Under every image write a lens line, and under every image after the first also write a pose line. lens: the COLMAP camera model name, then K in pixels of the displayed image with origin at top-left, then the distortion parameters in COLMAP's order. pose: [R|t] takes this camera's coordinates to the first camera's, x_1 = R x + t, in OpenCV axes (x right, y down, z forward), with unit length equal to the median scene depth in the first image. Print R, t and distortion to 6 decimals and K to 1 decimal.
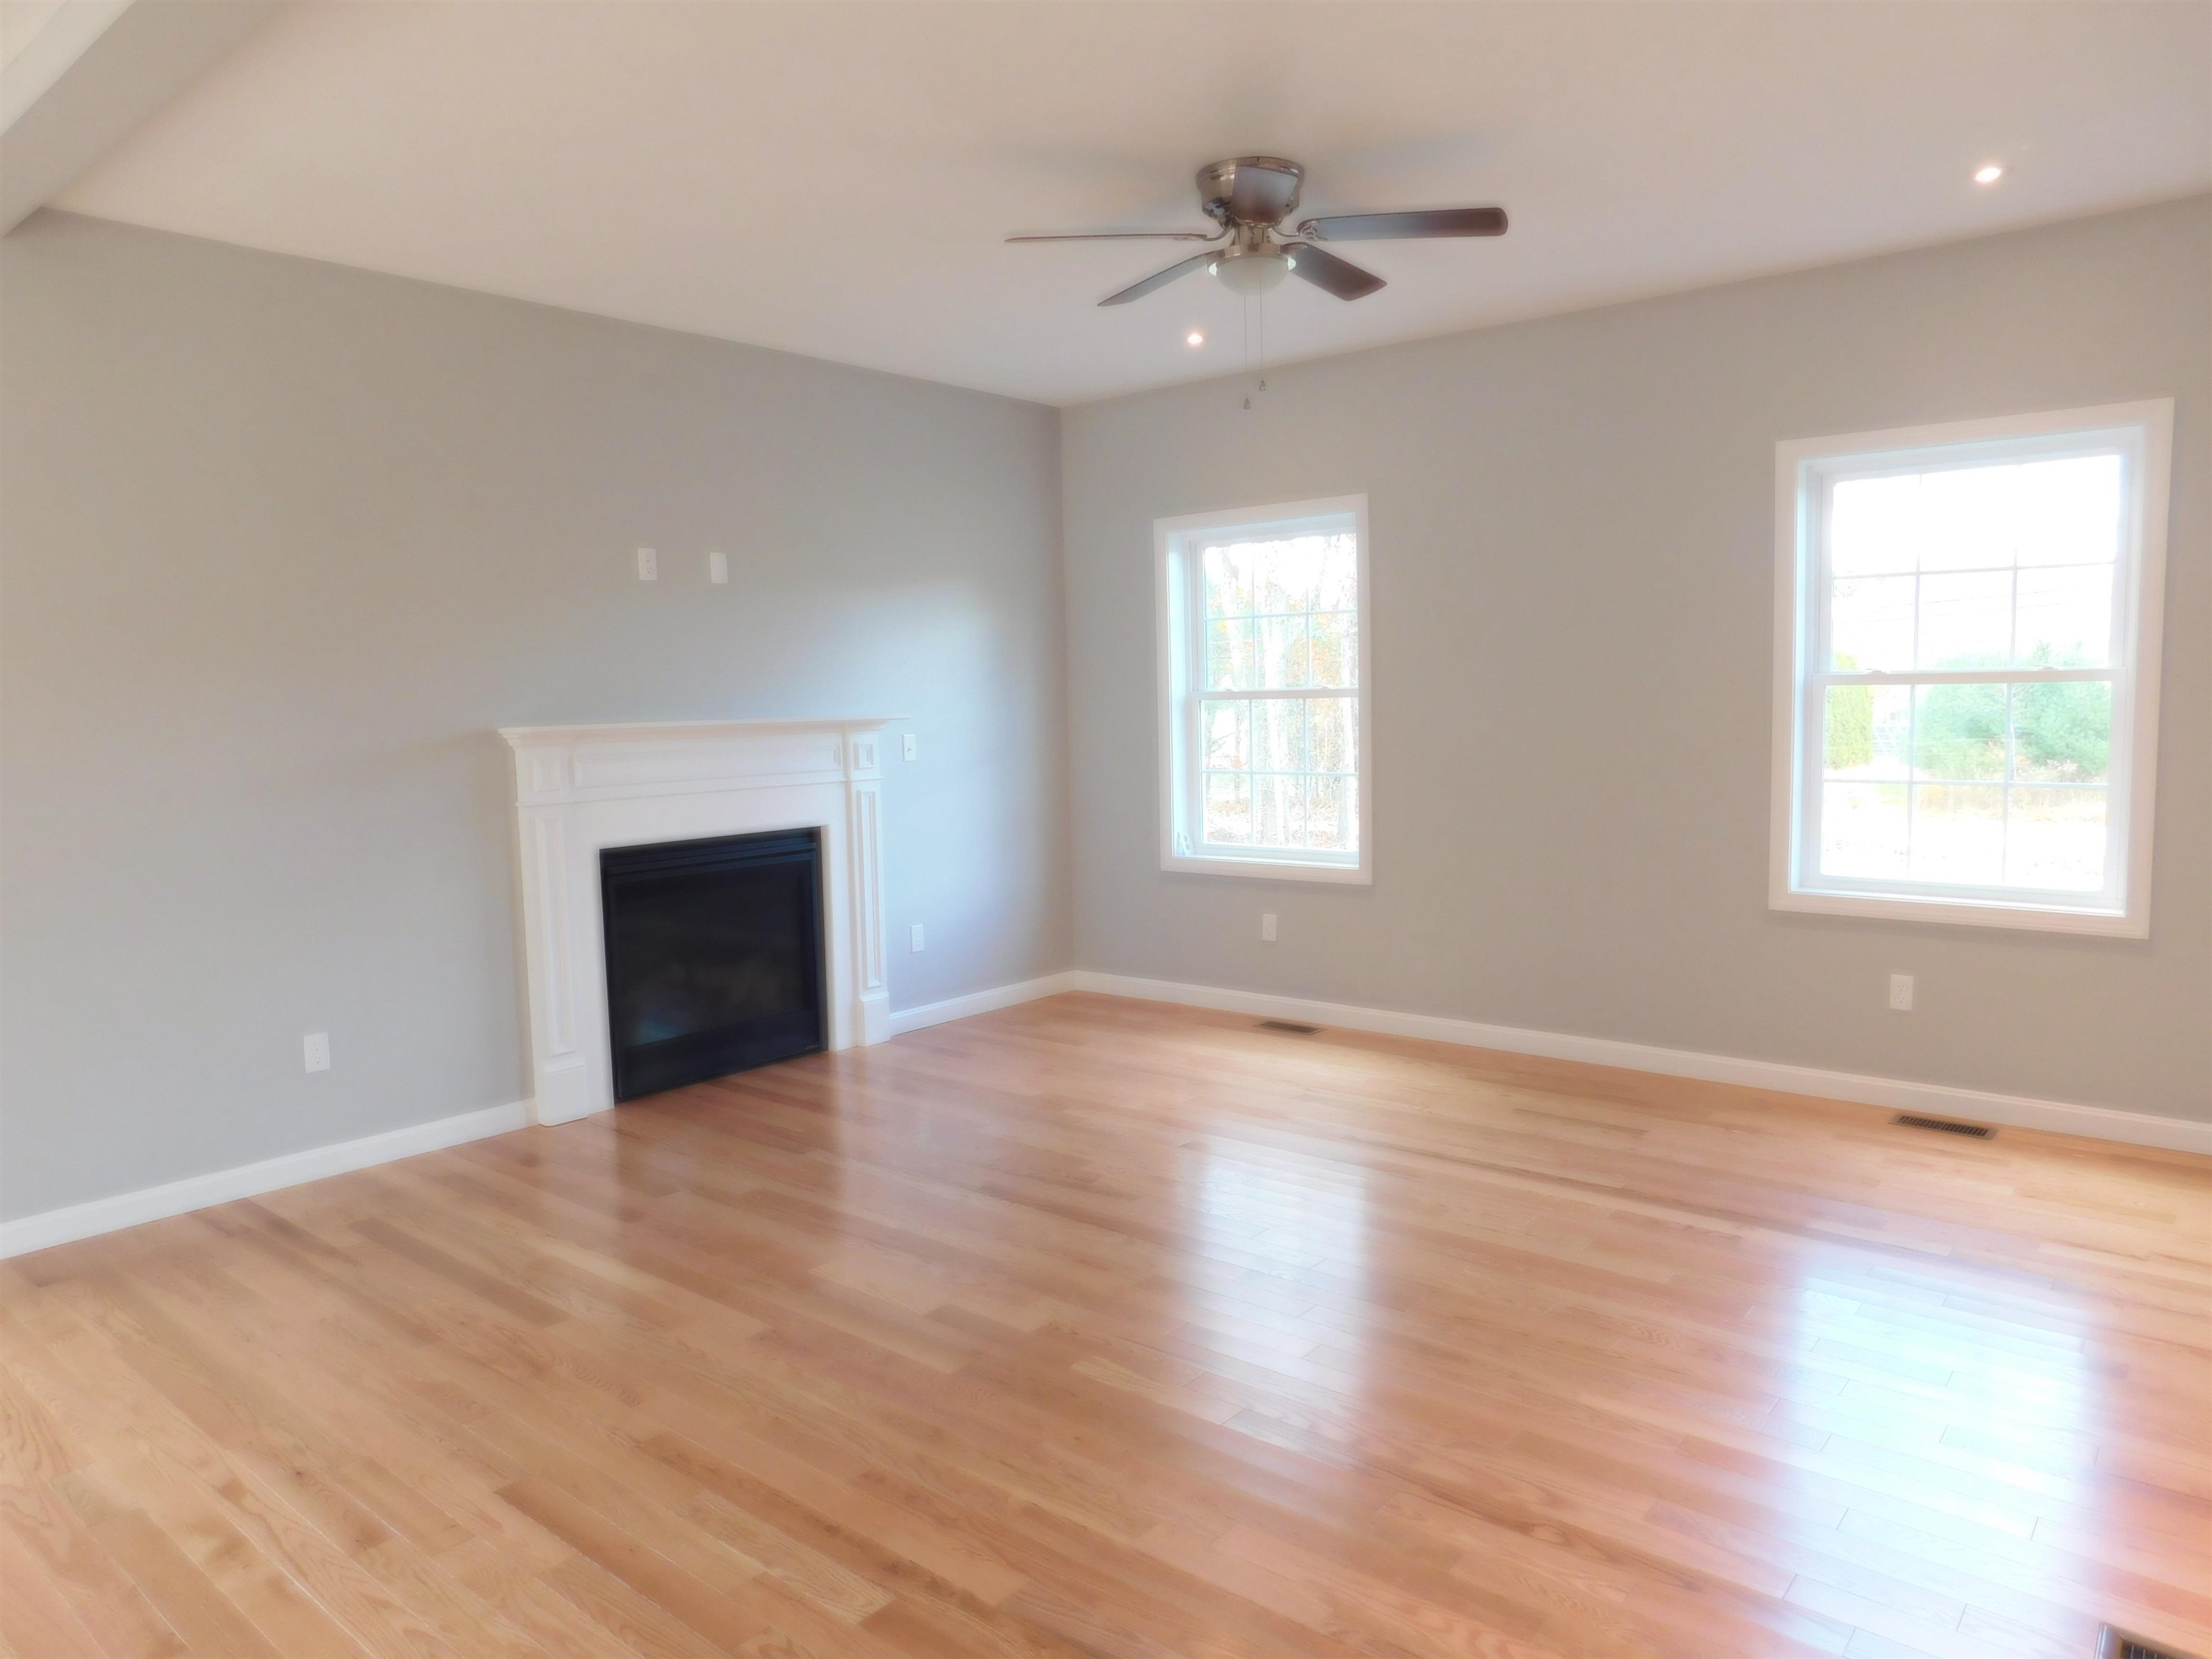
lens RADIAL K [[1472.7, 0, 1108.0], [0, 1472.7, 843.7], [0, 0, 1]] dist [0.004377, -0.000403]
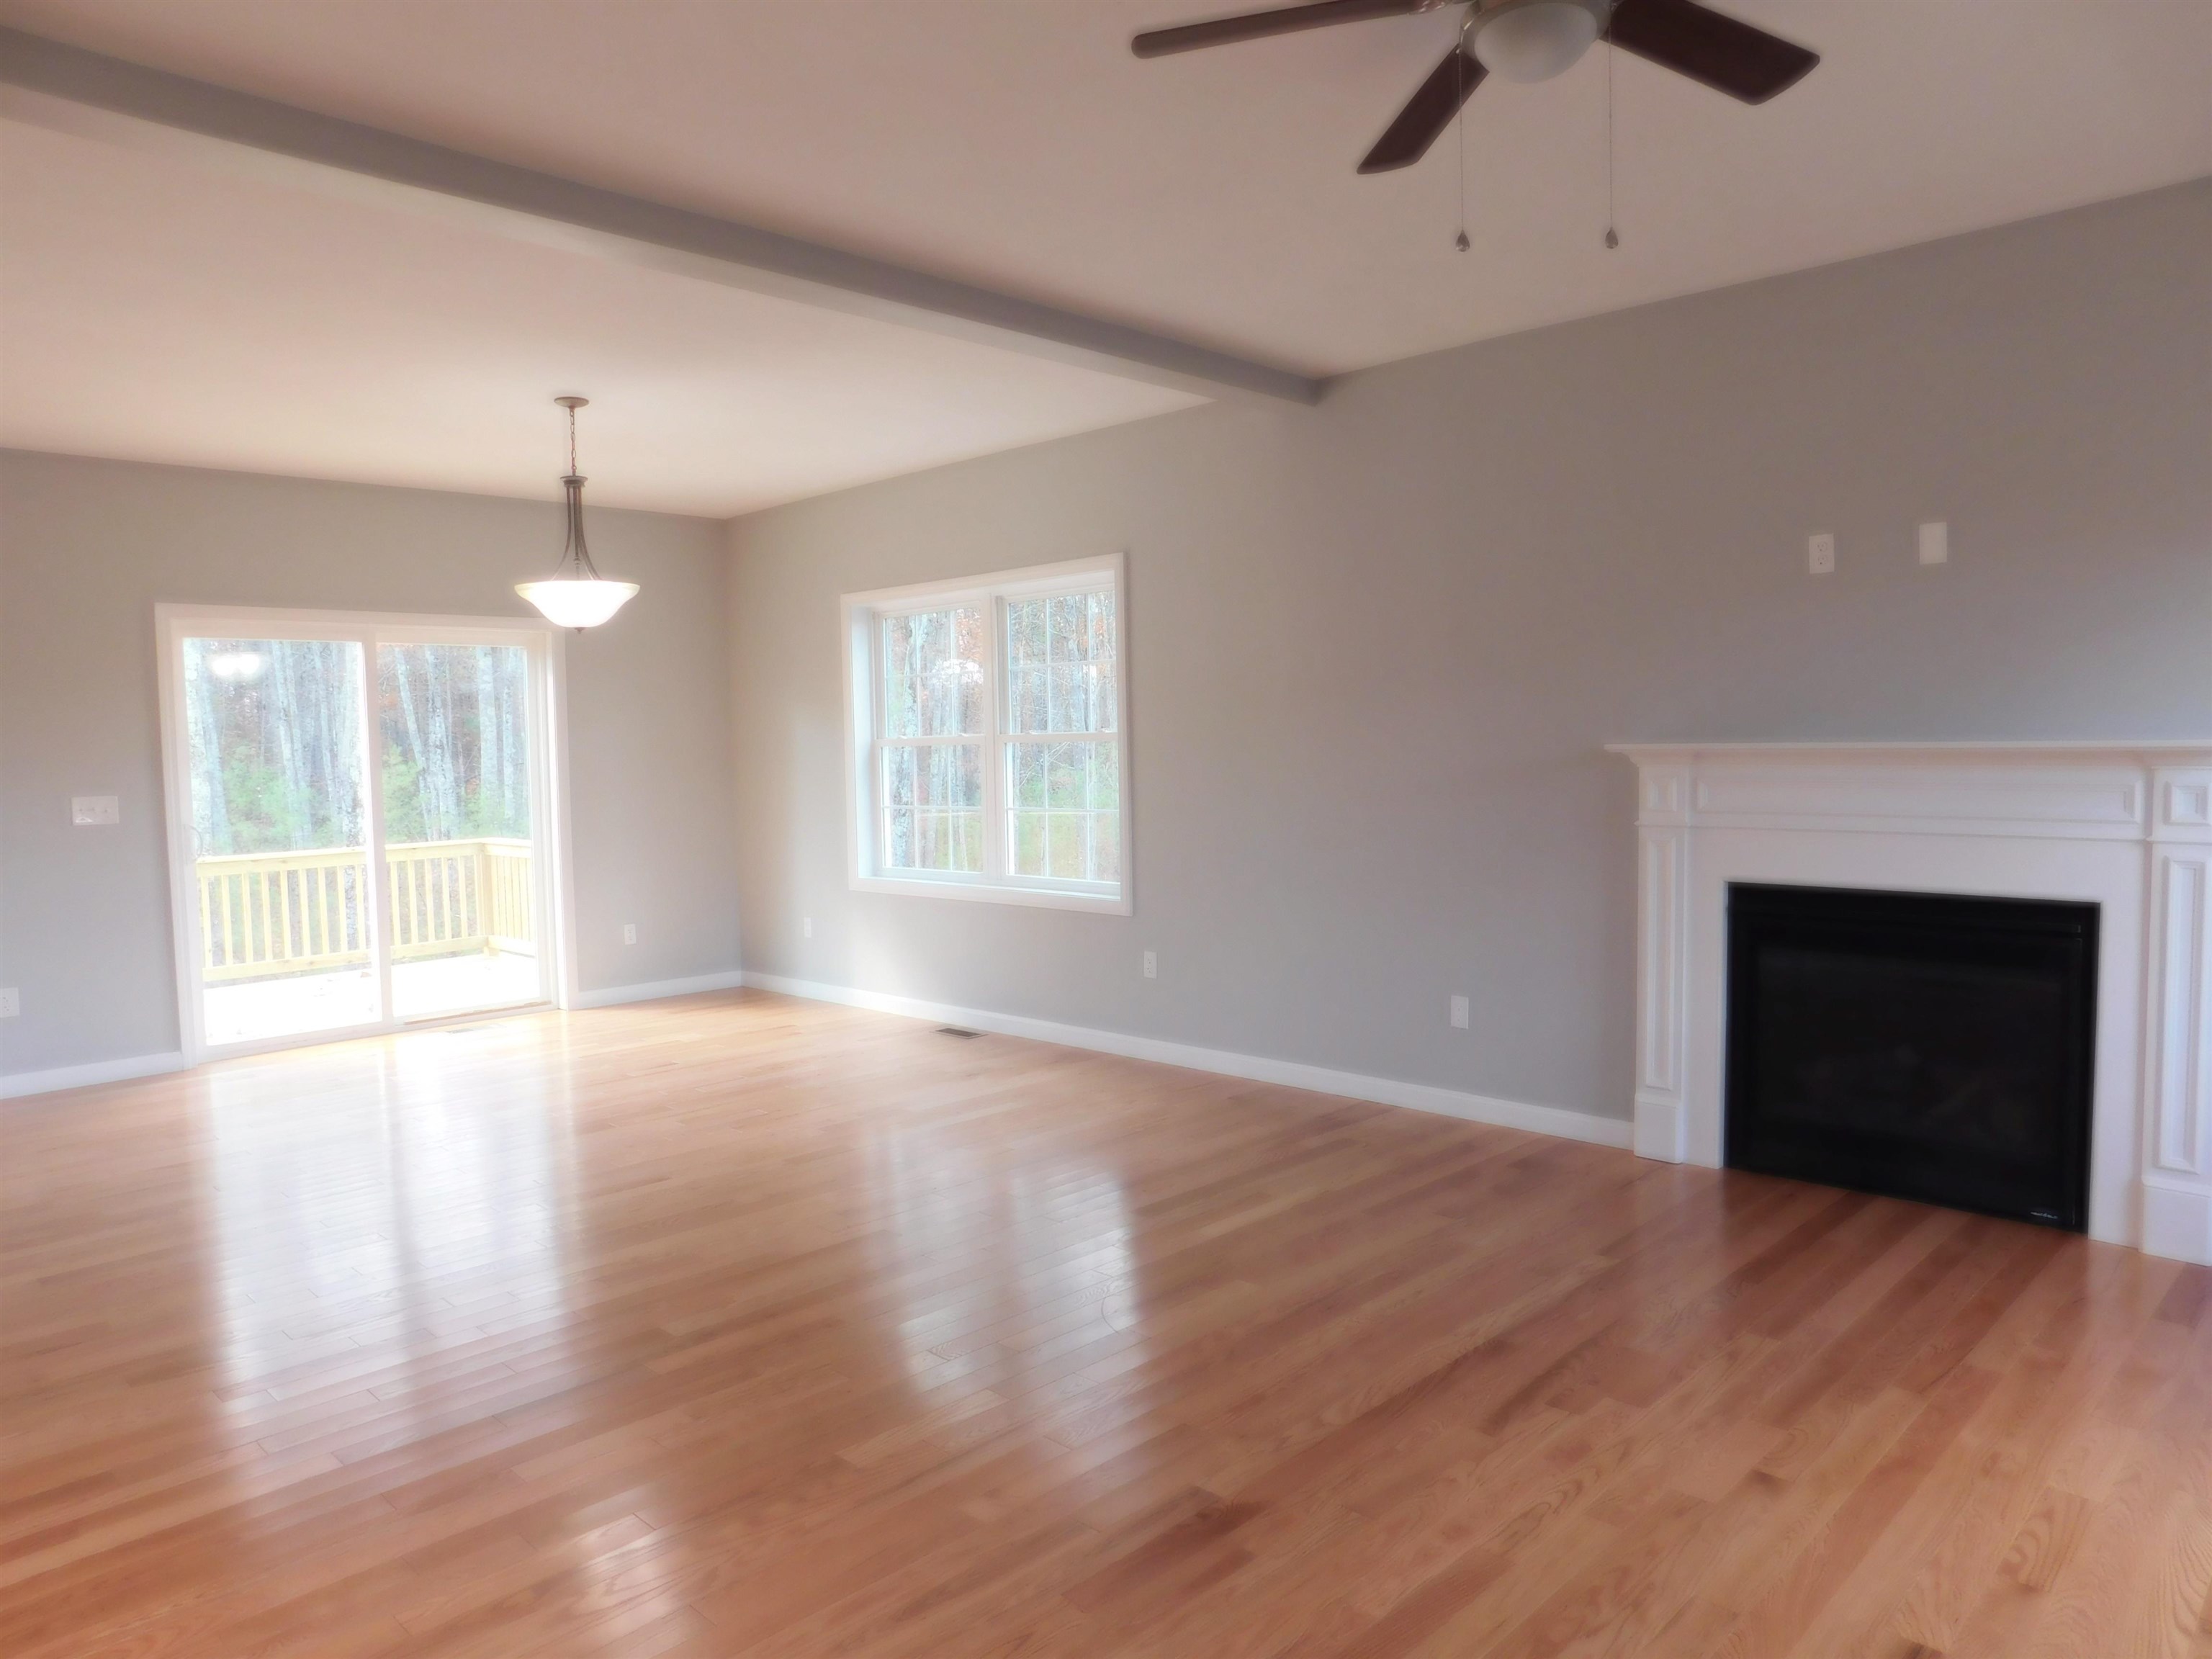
lens RADIAL K [[1472.7, 0, 1105.4], [0, 1472.7, 832.6], [0, 0, 1]] dist [0.004377, -0.000403]
pose [[-0.050329, 0.091905, -0.994495, 0.607613], [-0.083151, 0.991914, 0.095874, -0.086851], [0.995265, 0.087518, -0.042280, 0.706286]]
